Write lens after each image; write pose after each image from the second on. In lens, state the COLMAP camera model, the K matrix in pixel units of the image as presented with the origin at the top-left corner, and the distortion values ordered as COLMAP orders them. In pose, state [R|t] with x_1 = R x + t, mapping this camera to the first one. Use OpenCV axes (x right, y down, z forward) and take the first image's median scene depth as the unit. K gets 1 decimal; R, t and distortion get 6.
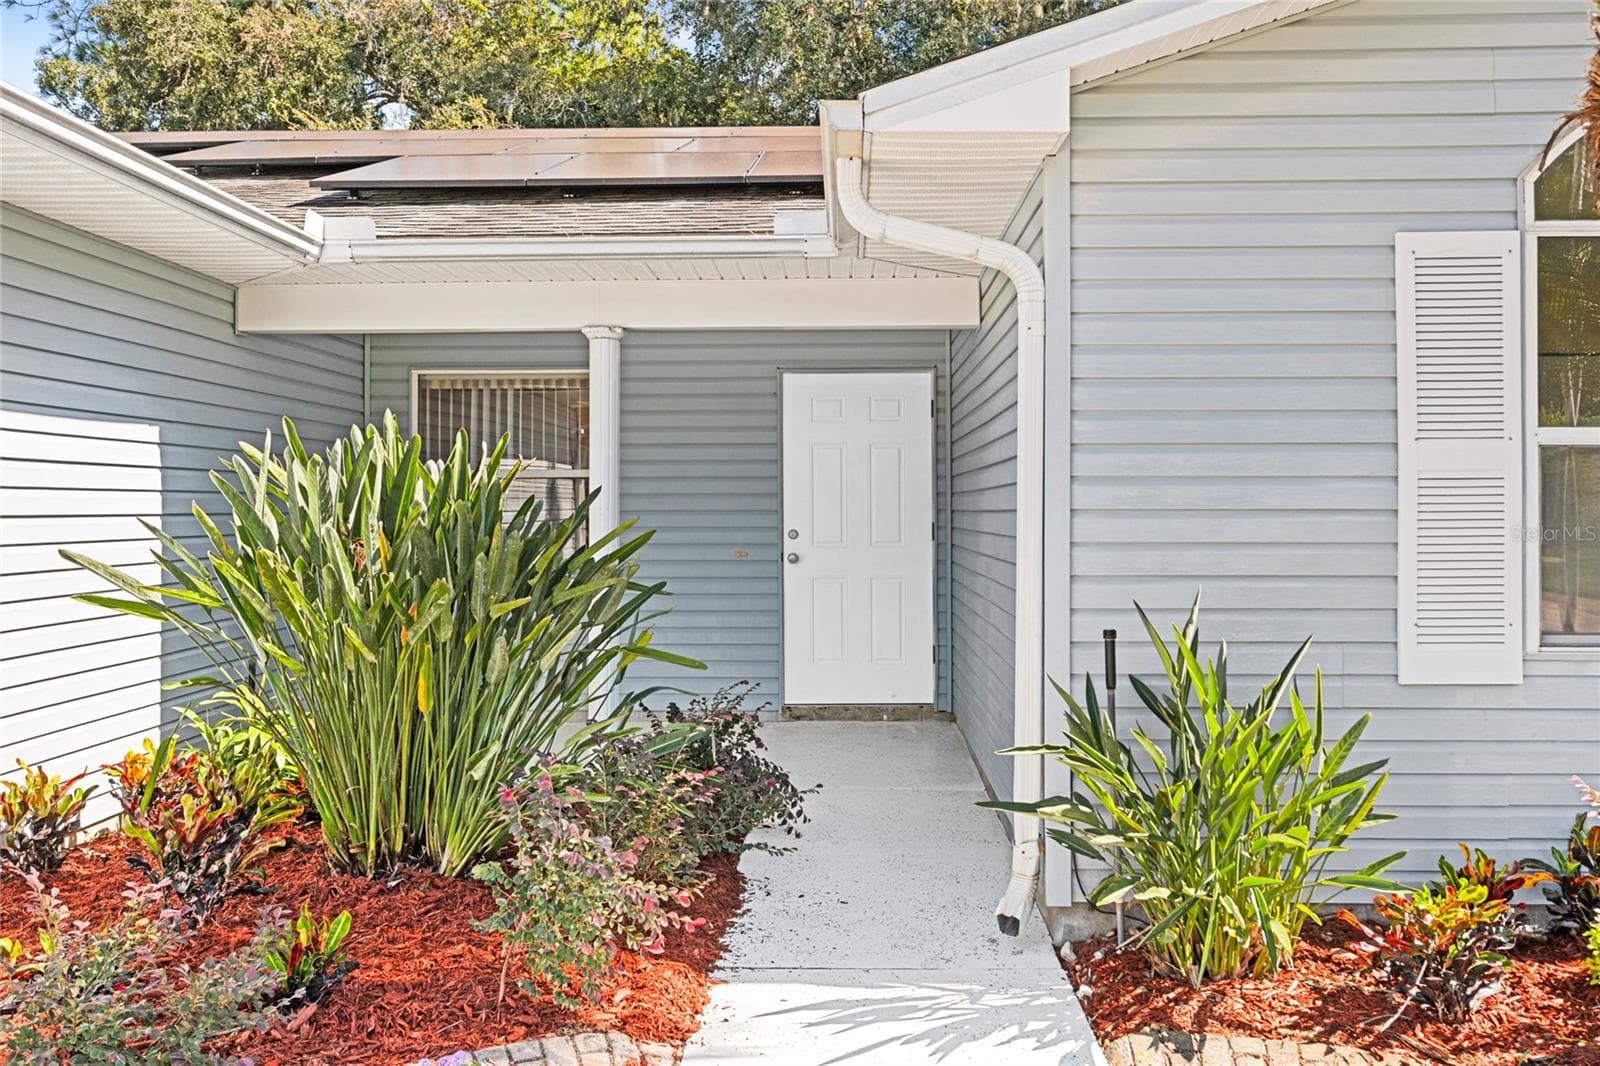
lens RADIAL K [[1435.3, 0, 800.0], [0, 1435.3, 533.0], [0, 0, 1]] dist [-0.000149, 0.000326]
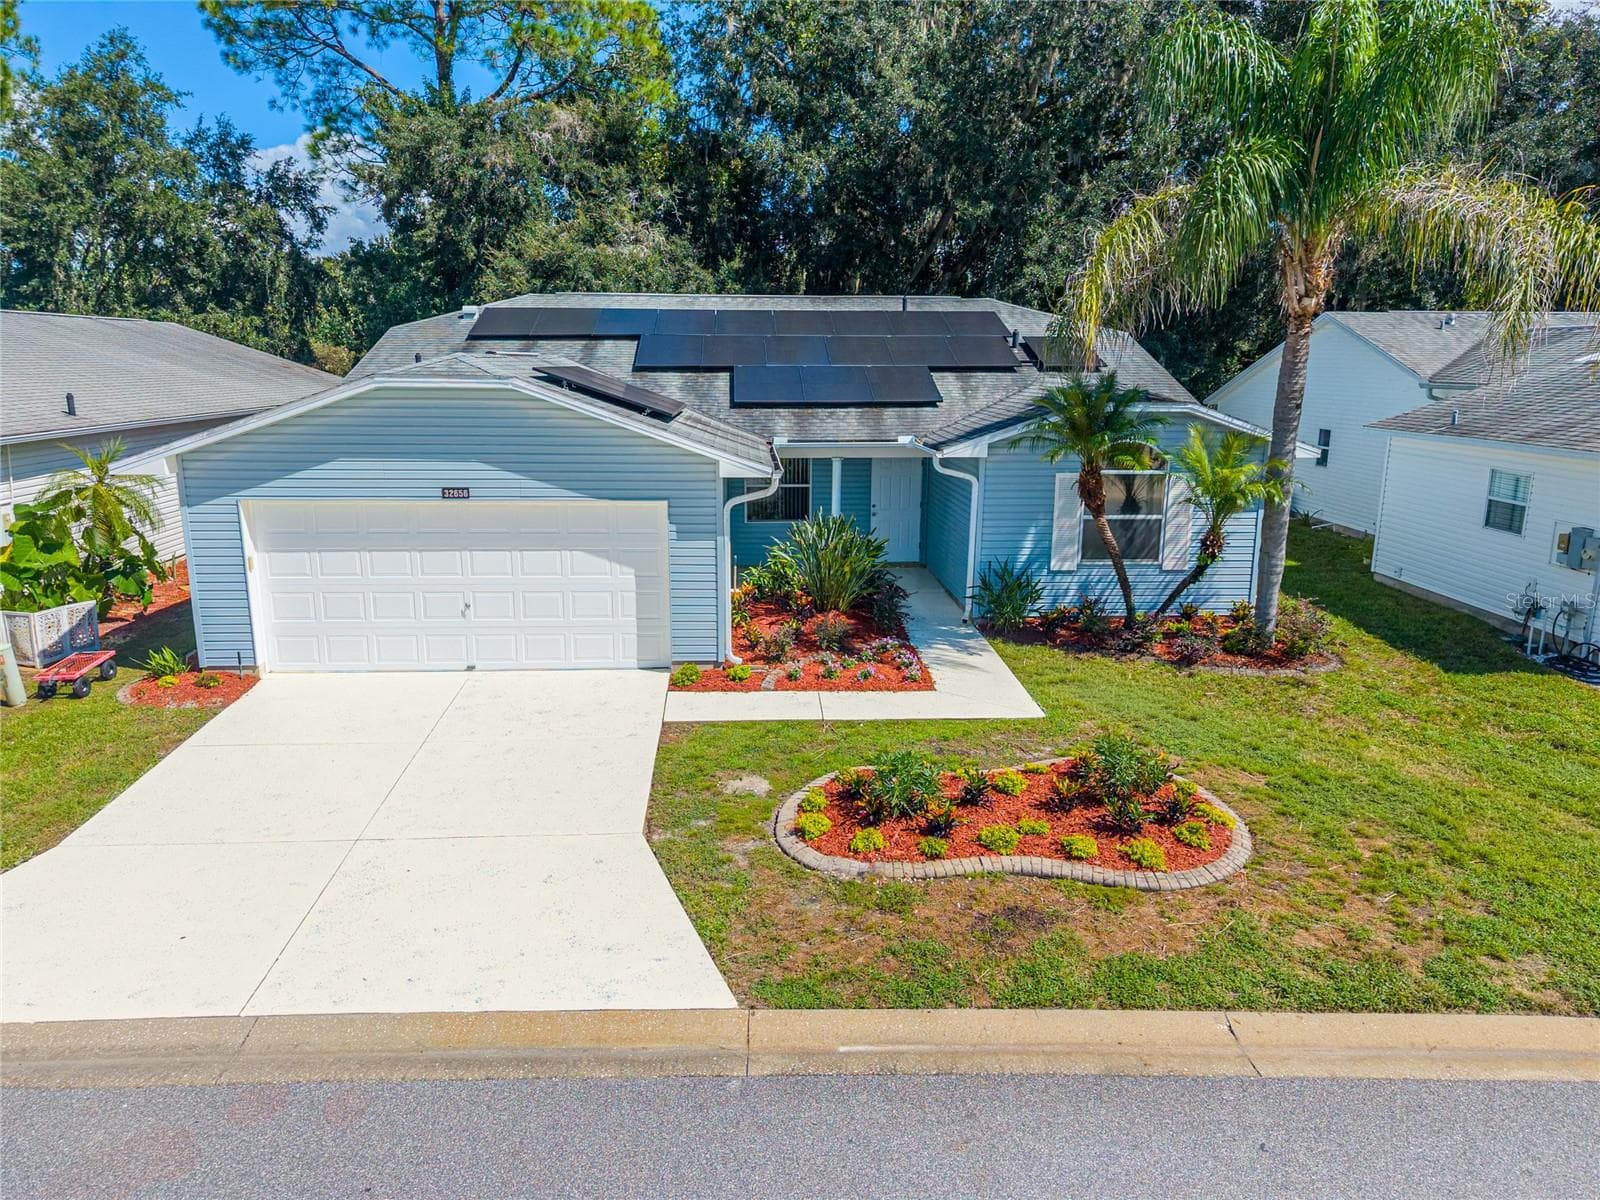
lens RADIAL K [[1055.8, 0, 801.8], [0, 1055.8, 604.9], [0, 0, 1]] dist [0.045257, -0.057194]
pose [[0.996186, -0.007103, 0.086963, -0.402588], [-0.010897, 0.978751, 0.204762, -0.282446], [-0.086569, -0.204929, 0.974941, -1.355511]]
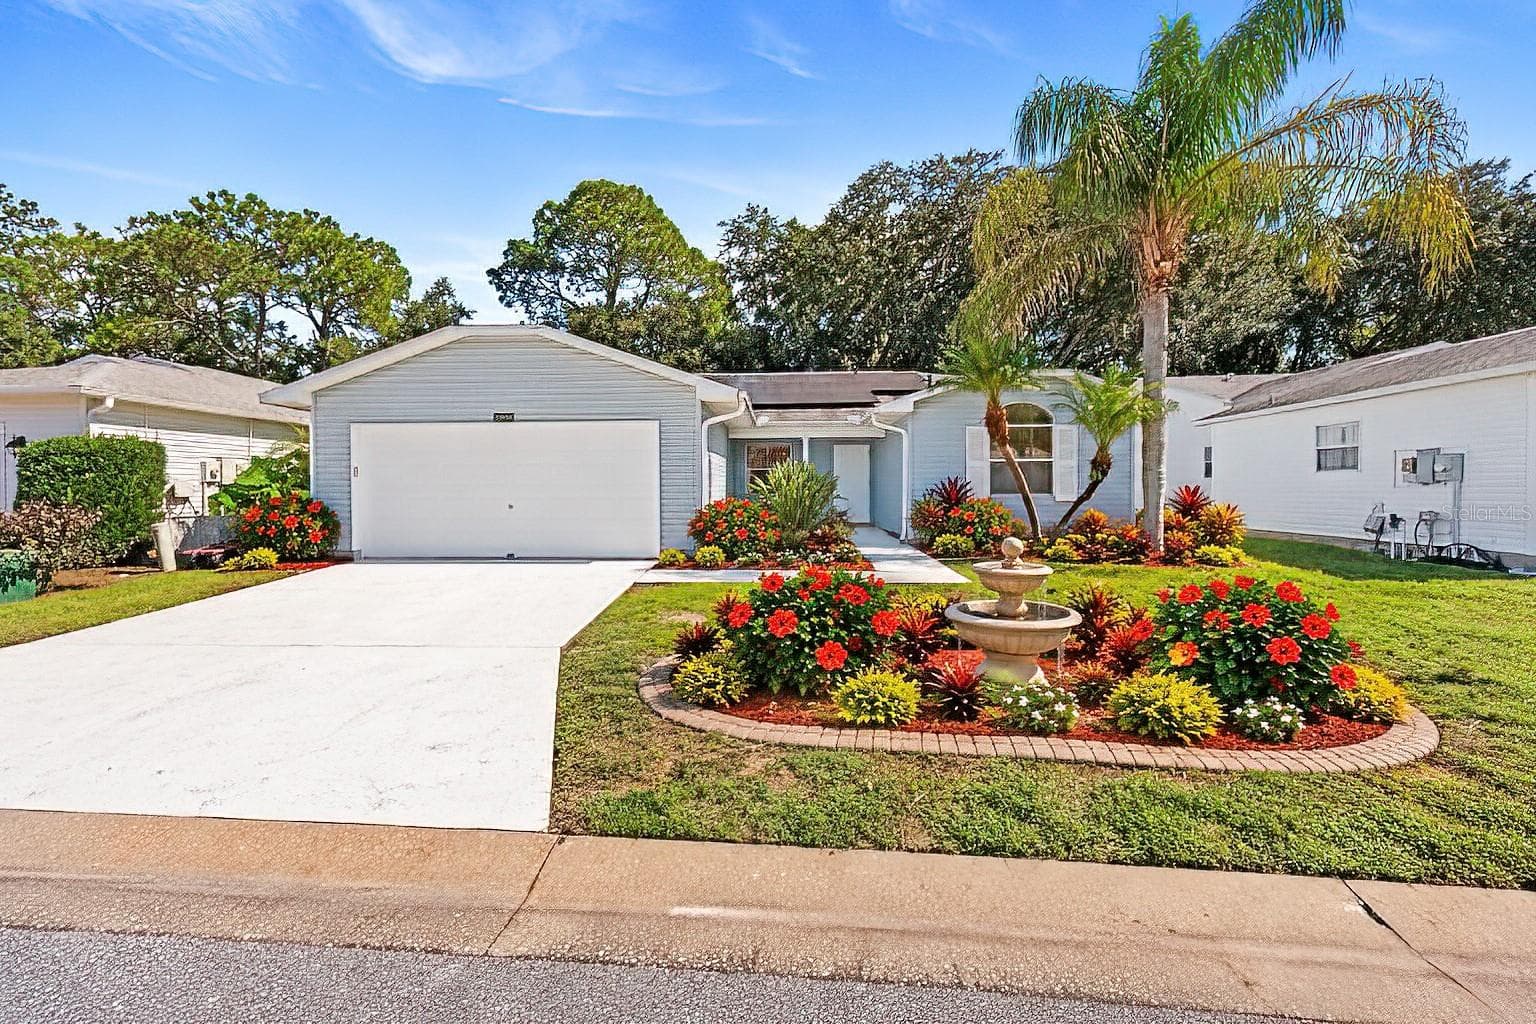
lens RADIAL K [[578.7, 0, 754.3], [0, 578.7, 497.9], [0, 0, 1]] dist [0.000408, -0.000427]
pose [[0.999768, -0.000036, -0.021548, -0.252654], [0.000095, 0.999996, 0.002706, 0.049330], [0.021548, -0.002707, 0.999764, -0.865030]]
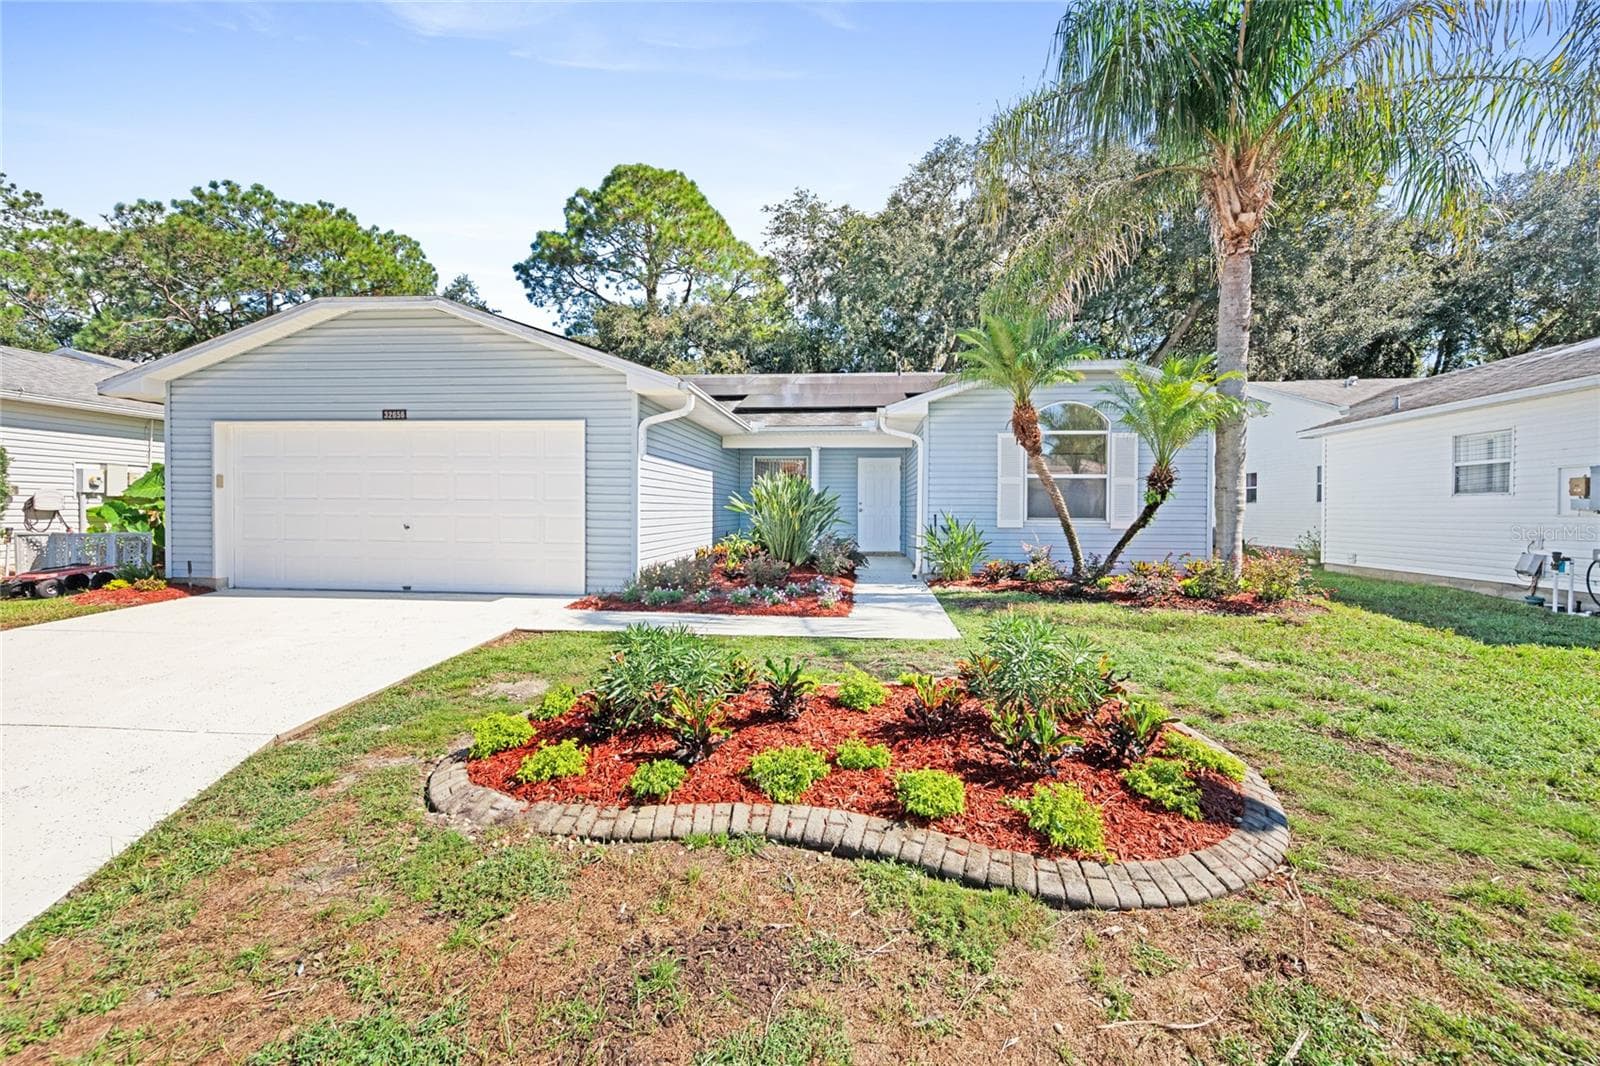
lens RADIAL K [[631.7, 0, 807.0], [0, 631.7, 520.2], [0, 0, 1]] dist [-0.001343, 0.000577]
pose [[0.998383, 0.012429, -0.055473, -0.059770], [-0.012351, 0.999922, 0.001762, 0.049396], [0.055491, -0.001074, 0.998459, -0.677677]]
